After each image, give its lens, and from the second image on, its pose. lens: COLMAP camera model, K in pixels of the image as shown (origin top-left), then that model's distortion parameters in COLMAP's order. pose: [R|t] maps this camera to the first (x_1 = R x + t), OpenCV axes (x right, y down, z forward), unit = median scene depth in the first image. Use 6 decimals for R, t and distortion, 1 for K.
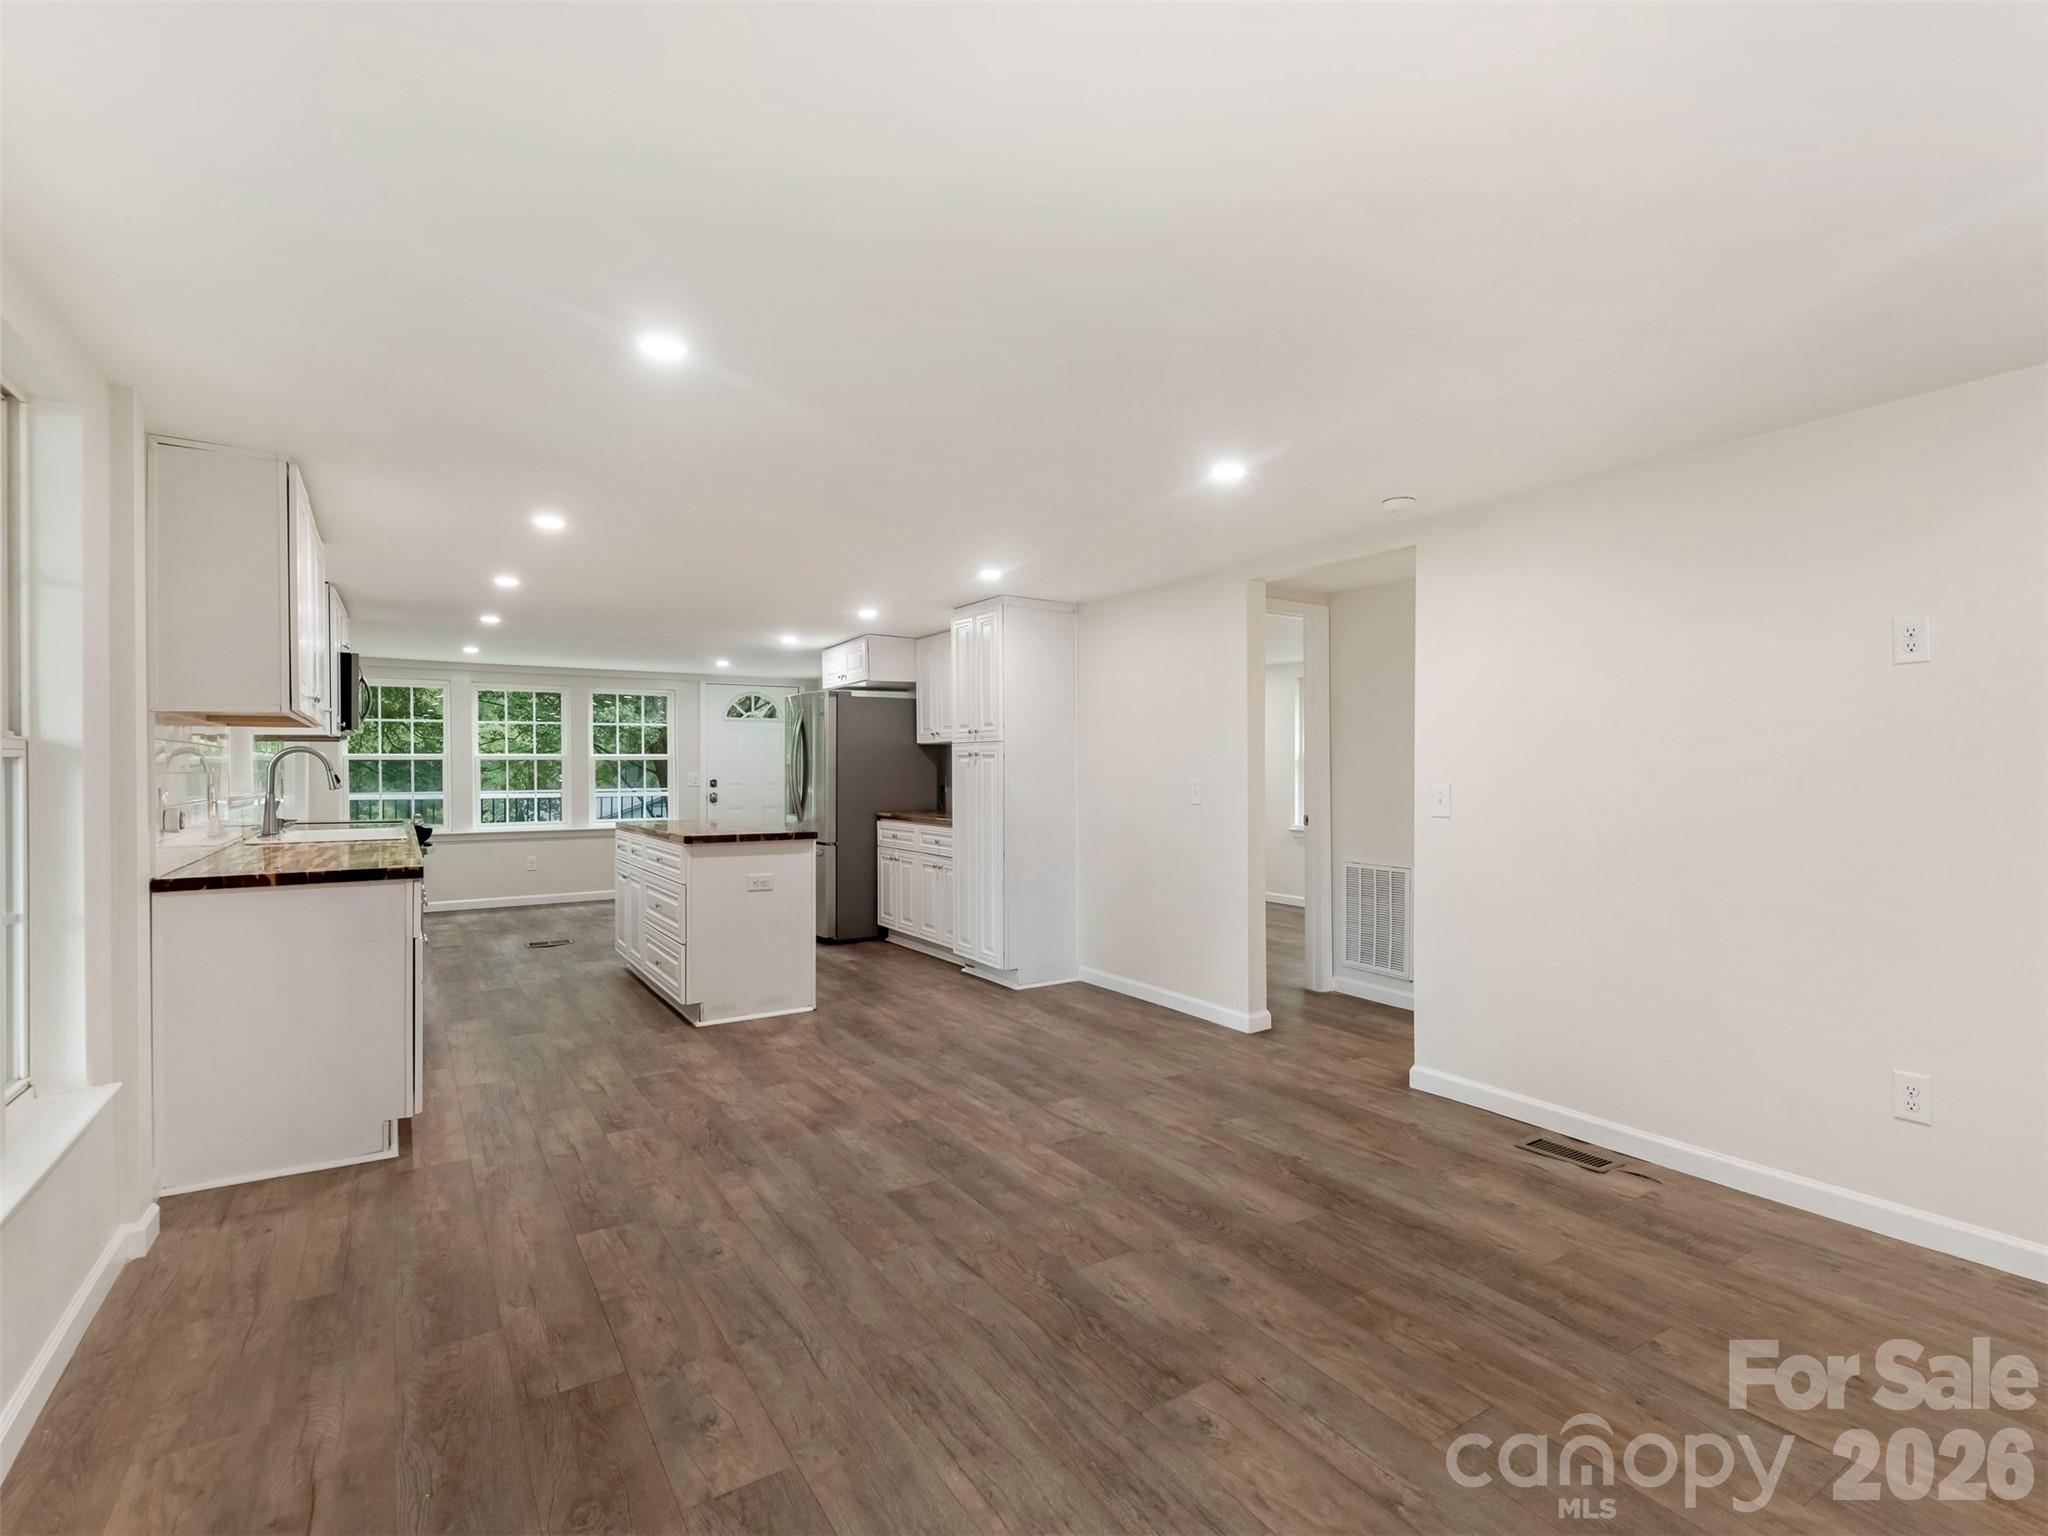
lens RADIAL K [[1011.7, 0, 1114.2], [0, 1011.7, 772.3], [0, 0, 1]] dist [0.005518, -0.000104]
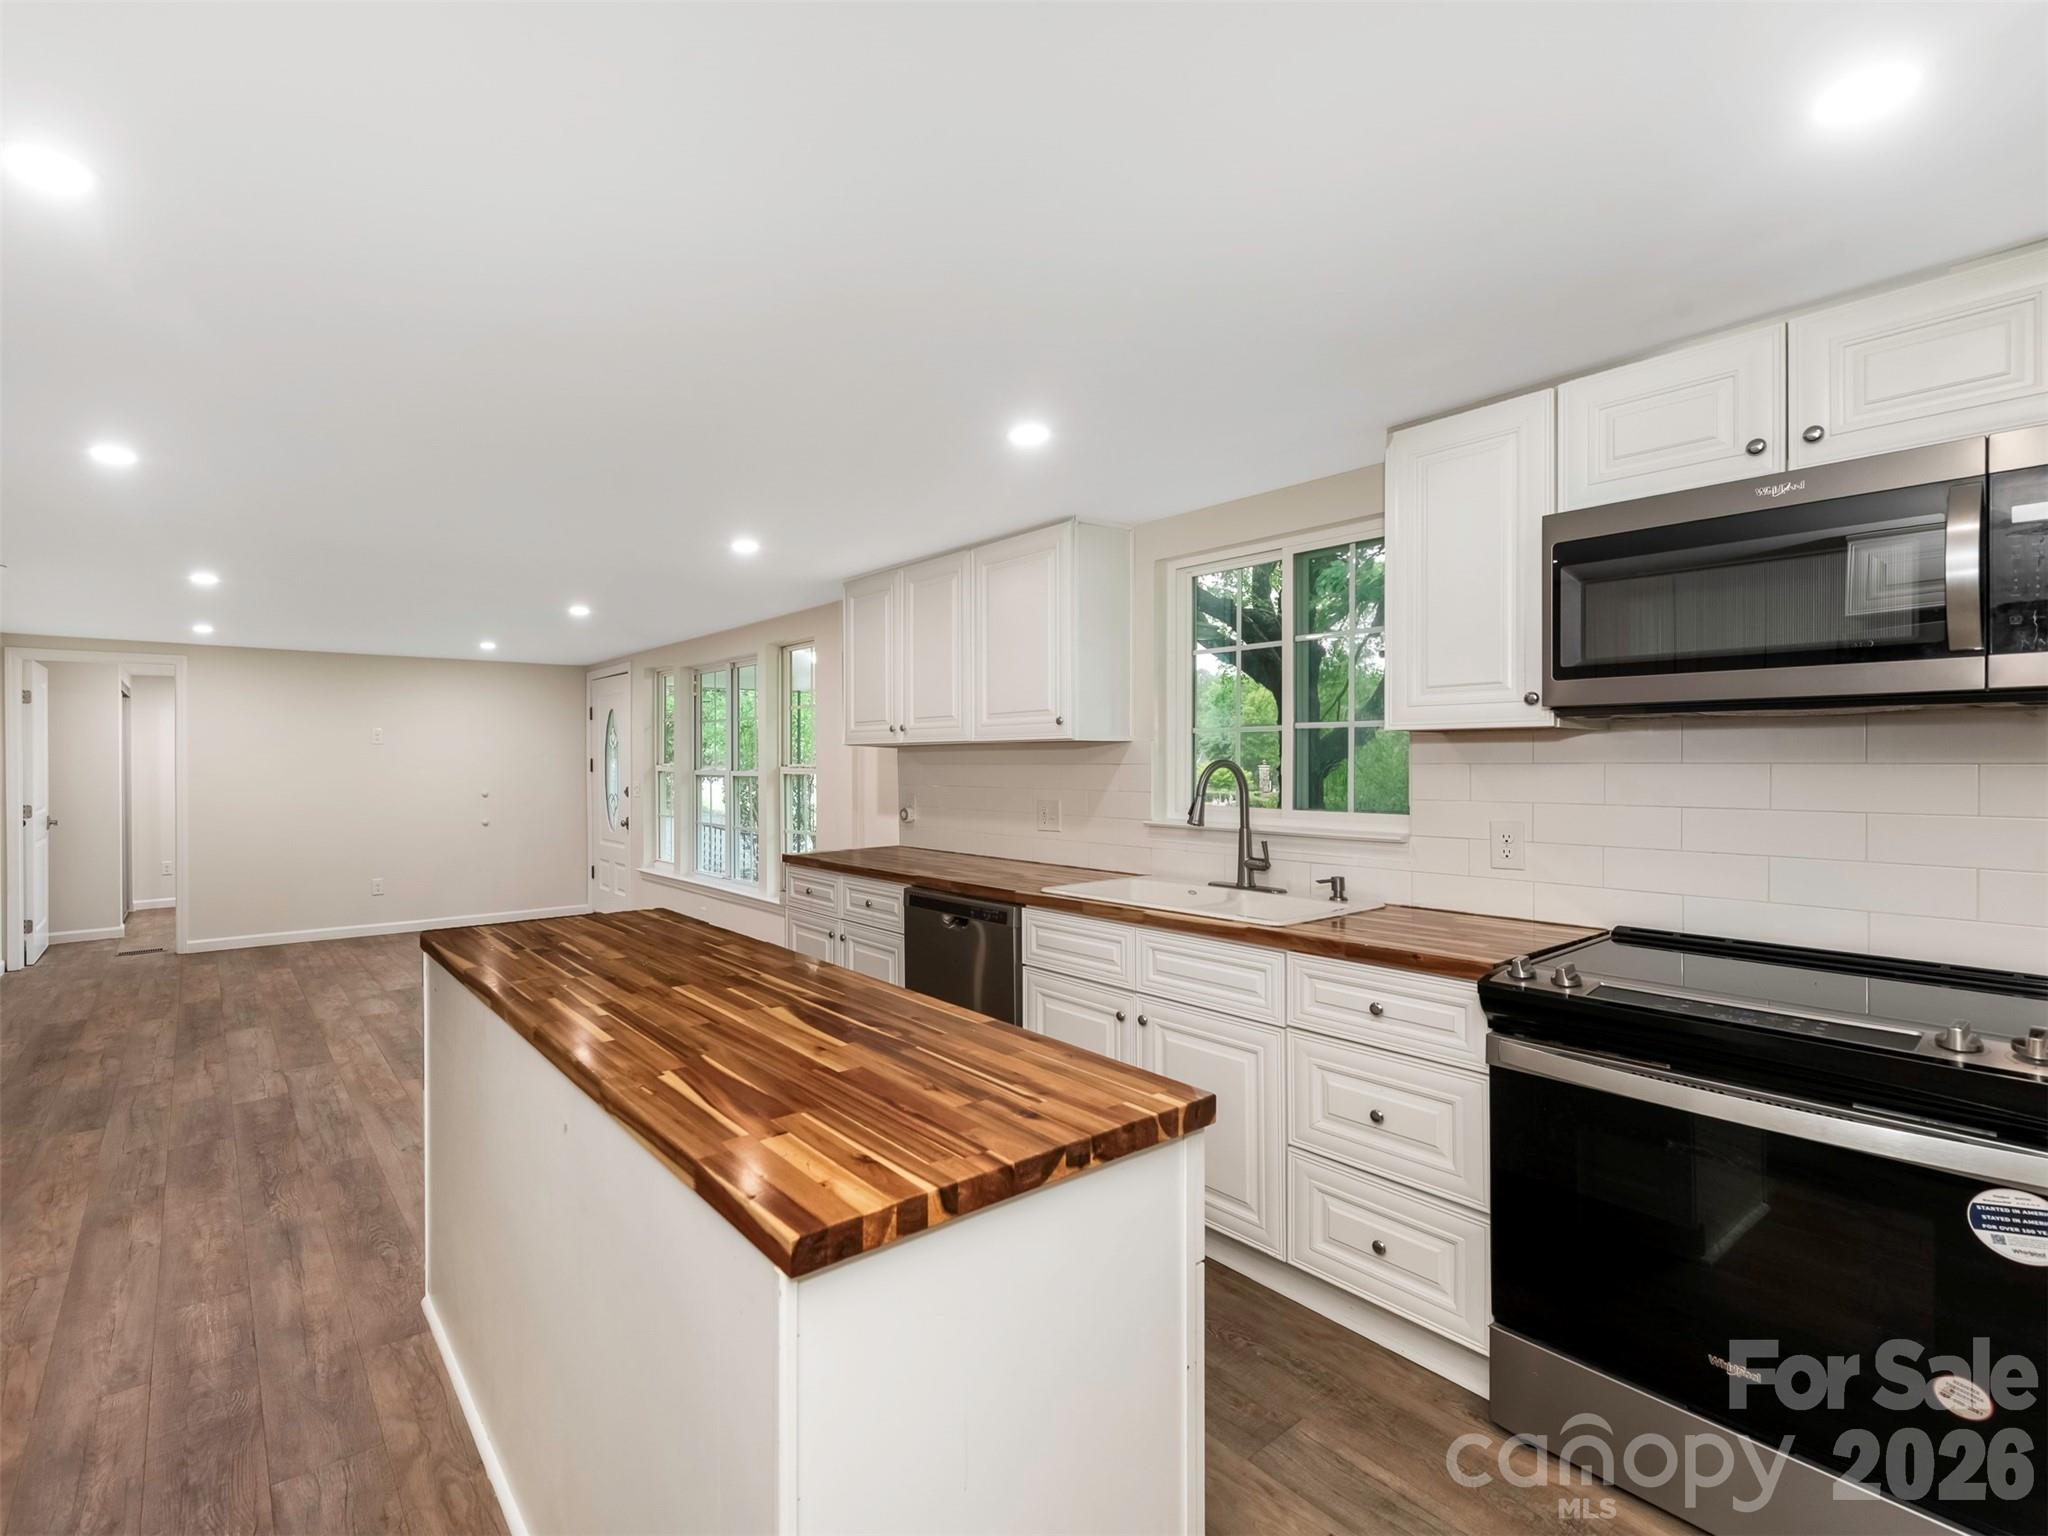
lens RADIAL K [[952.1, 0, 895.7], [0, 952.1, 764.3], [0, 0, 1]] dist [-0.000693, -0.000708]
pose [[-0.999861, 0.006198, -0.015460, -0.791995], [0.006064, 0.999944, 0.008687, -0.039974], [0.015513, 0.008592, -0.999843, 2.240570]]
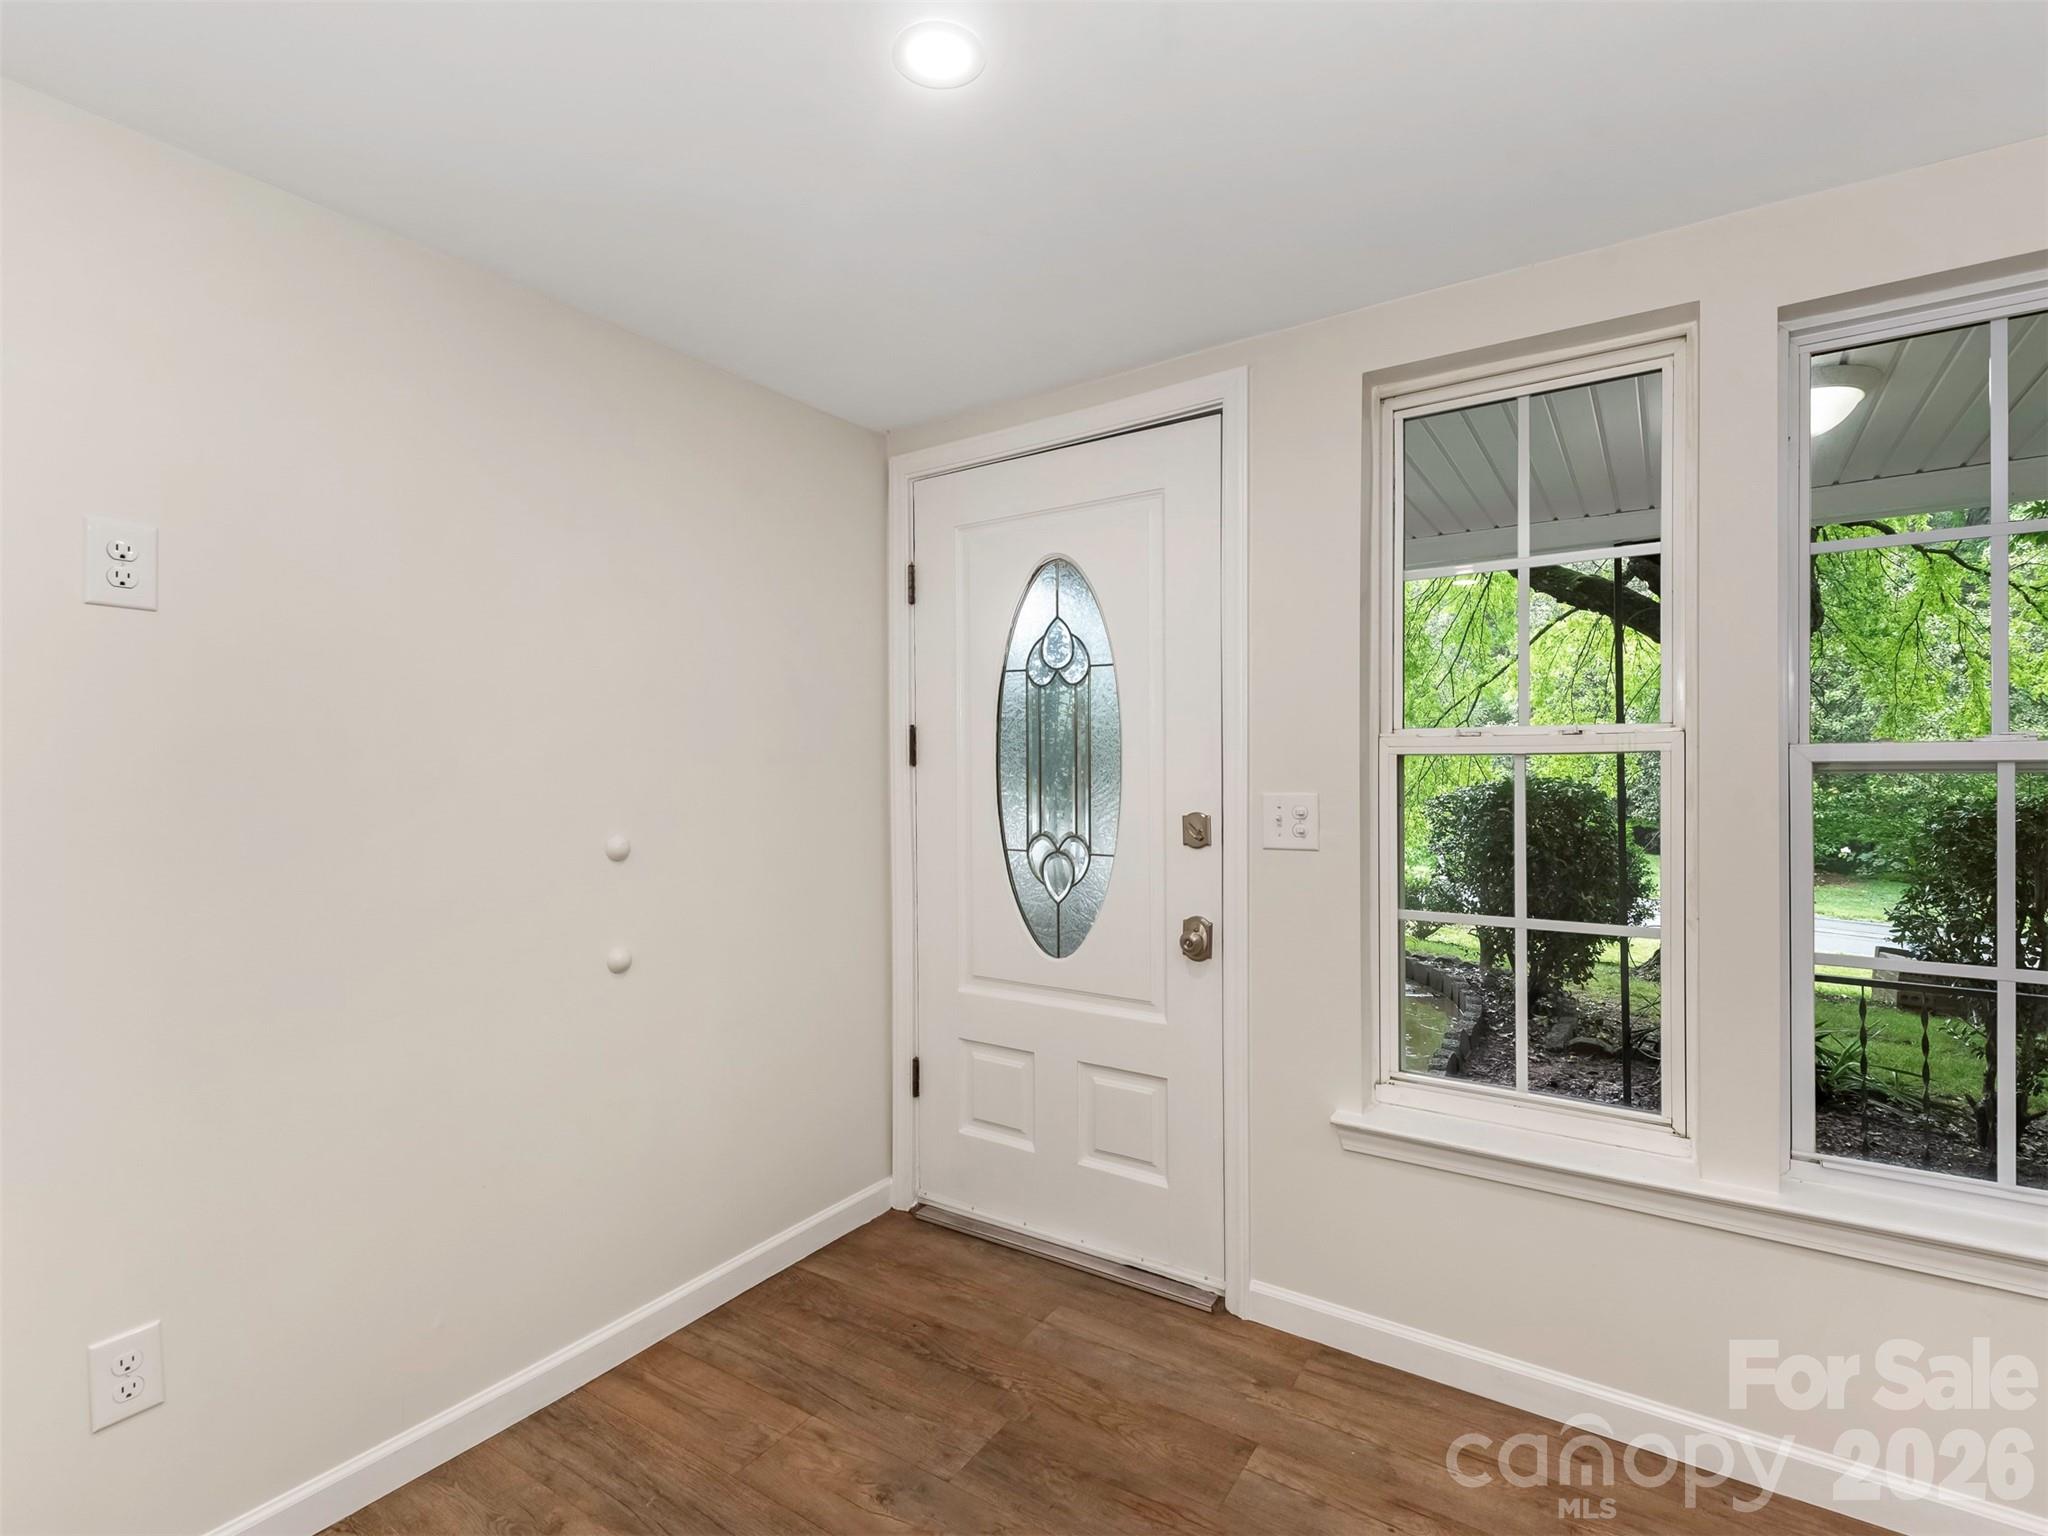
lens RADIAL K [[957.0, 0, 1018.0], [0, 957.0, 766.8], [0, 0, 1]] dist [0.002240, -0.000163]
pose [[-0.934218, 0.006210, -0.356648, 0.165367], [0.004880, 0.999977, 0.004629, -0.005975], [0.356669, 0.002584, -0.934227, 0.533606]]
